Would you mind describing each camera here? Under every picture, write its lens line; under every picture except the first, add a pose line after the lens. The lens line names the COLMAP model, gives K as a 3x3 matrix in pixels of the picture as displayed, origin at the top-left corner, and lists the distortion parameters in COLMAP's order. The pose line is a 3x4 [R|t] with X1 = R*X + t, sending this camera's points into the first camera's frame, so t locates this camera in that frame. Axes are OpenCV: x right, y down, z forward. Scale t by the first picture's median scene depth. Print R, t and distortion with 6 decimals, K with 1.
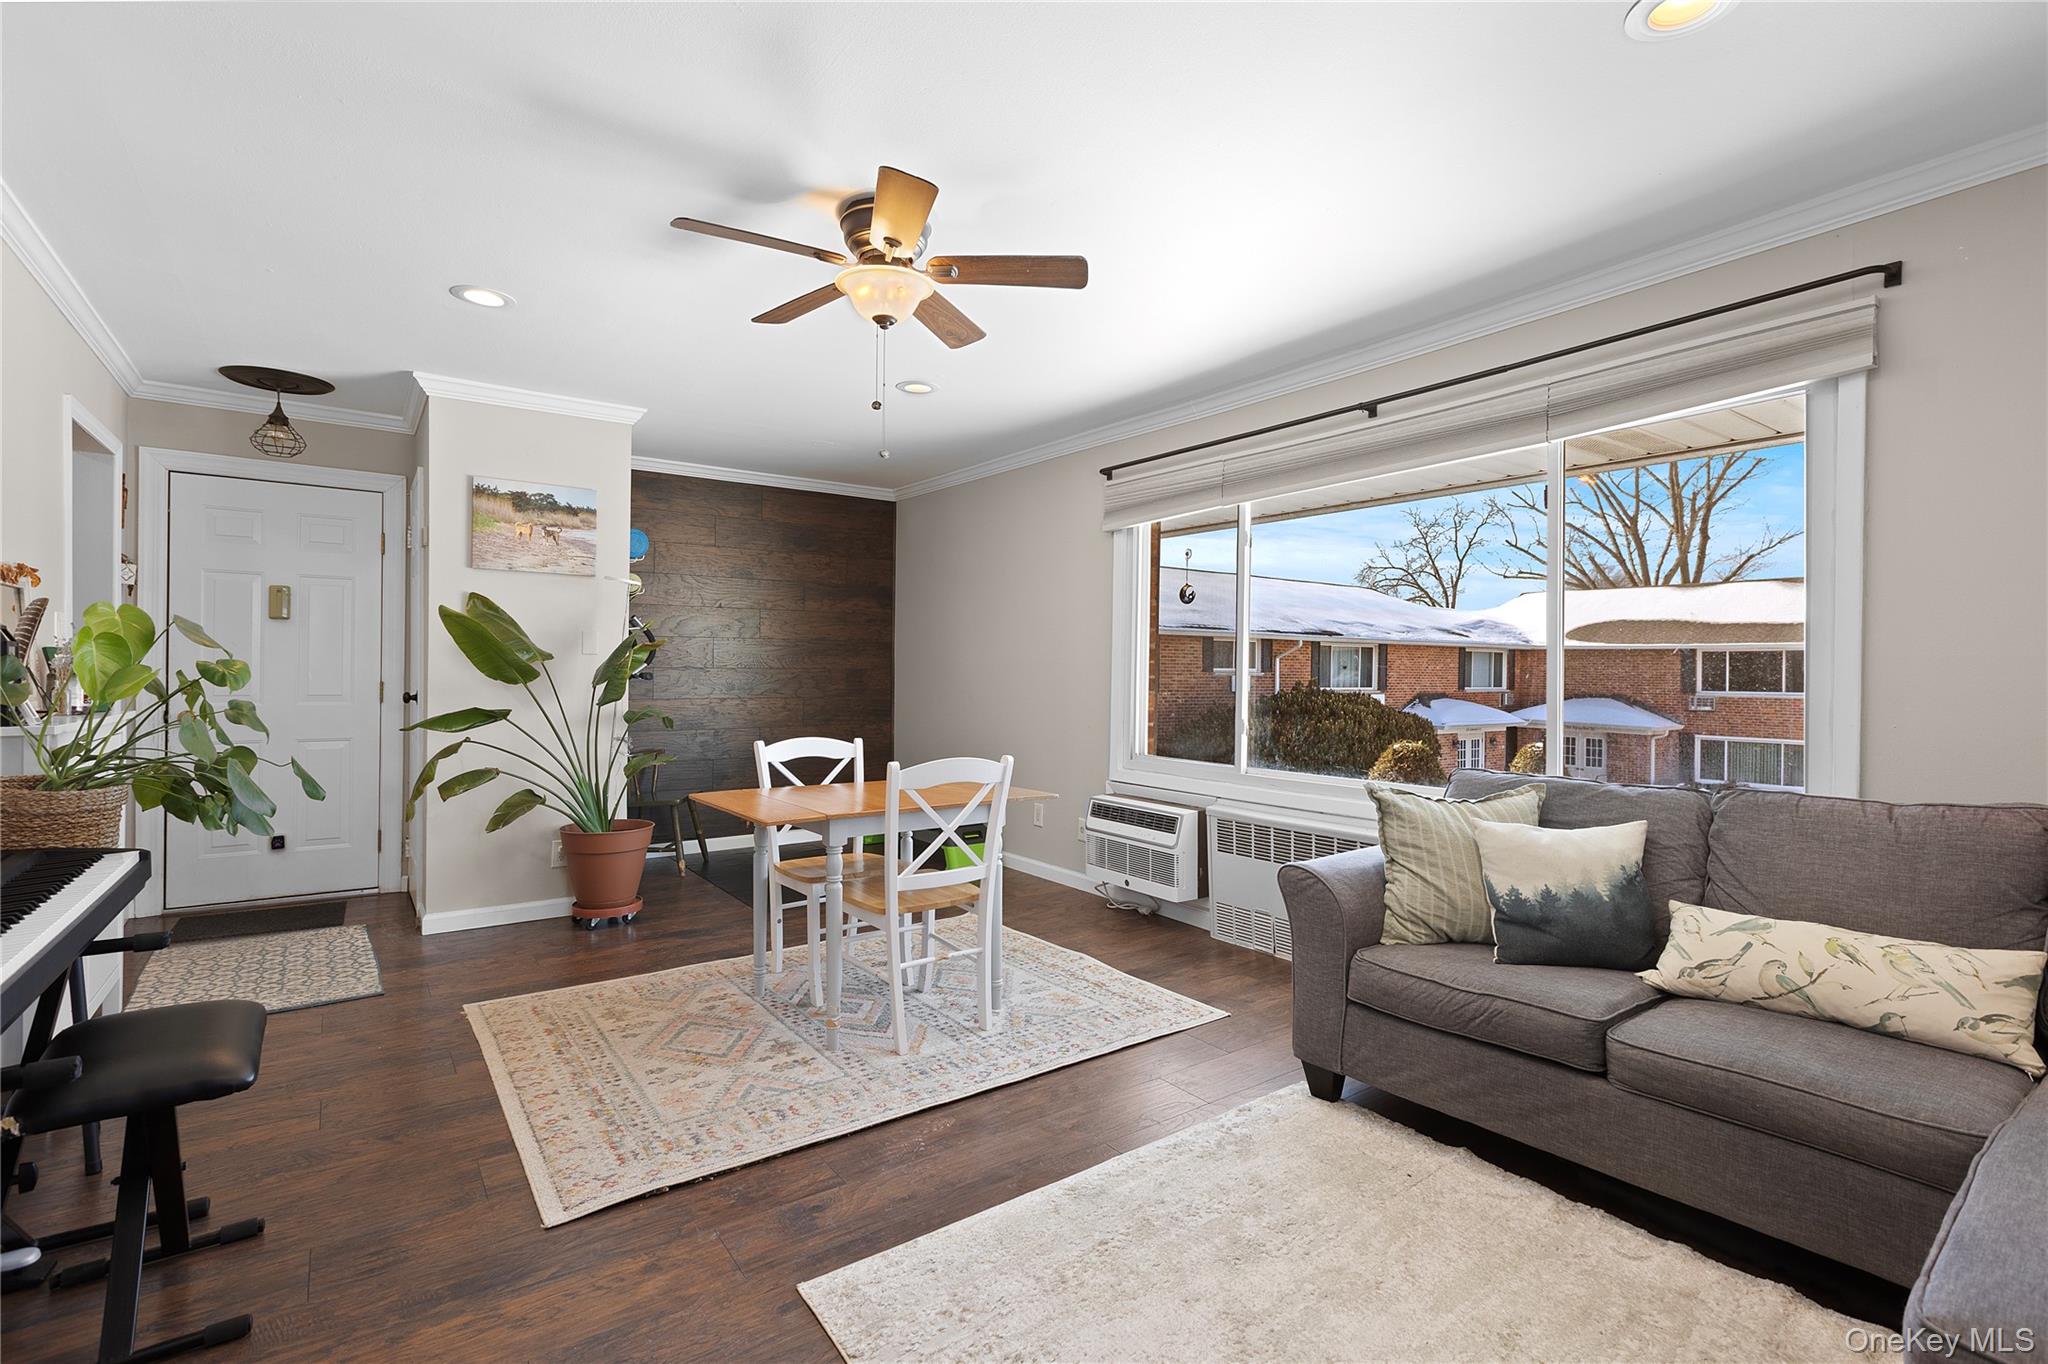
lens RADIAL K [[944.2, 0, 1023.4], [0, 944.2, 671.1], [0, 0, 1]] dist [-0.000091, -0.000127]
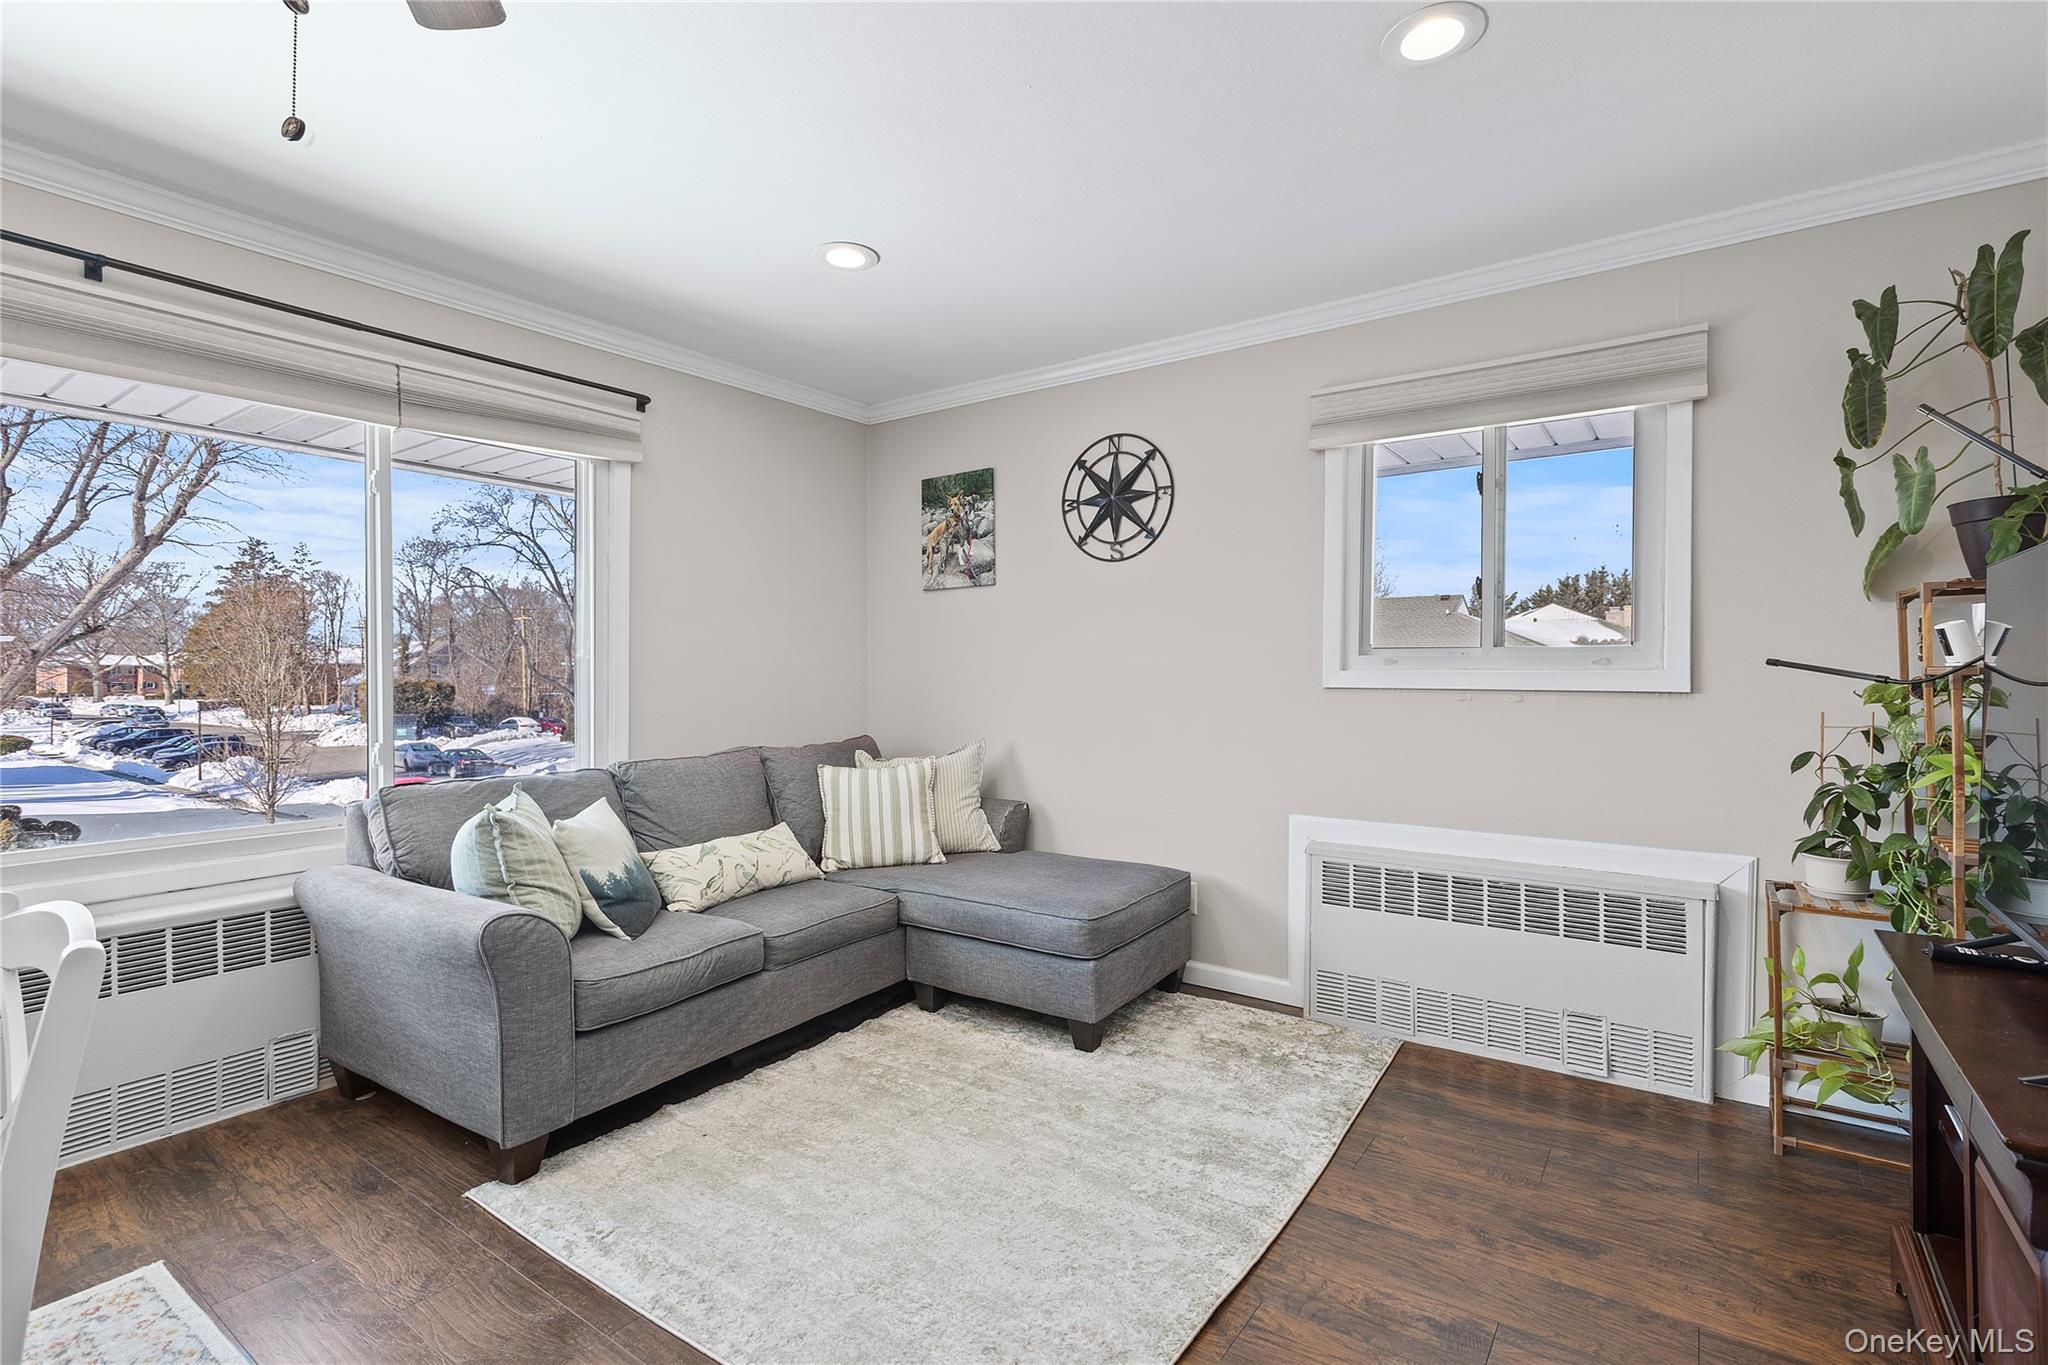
lens RADIAL K [[944.2, 0, 1025.2], [0, 944.2, 681.2], [0, 0, 1]] dist [-0.000091, -0.000127]
pose [[-0.328652, -0.011854, 0.944377, -0.656874], [0.000737, 0.999918, 0.012807, -0.004532], [-0.944451, 0.004905, -0.328616, 0.895146]]
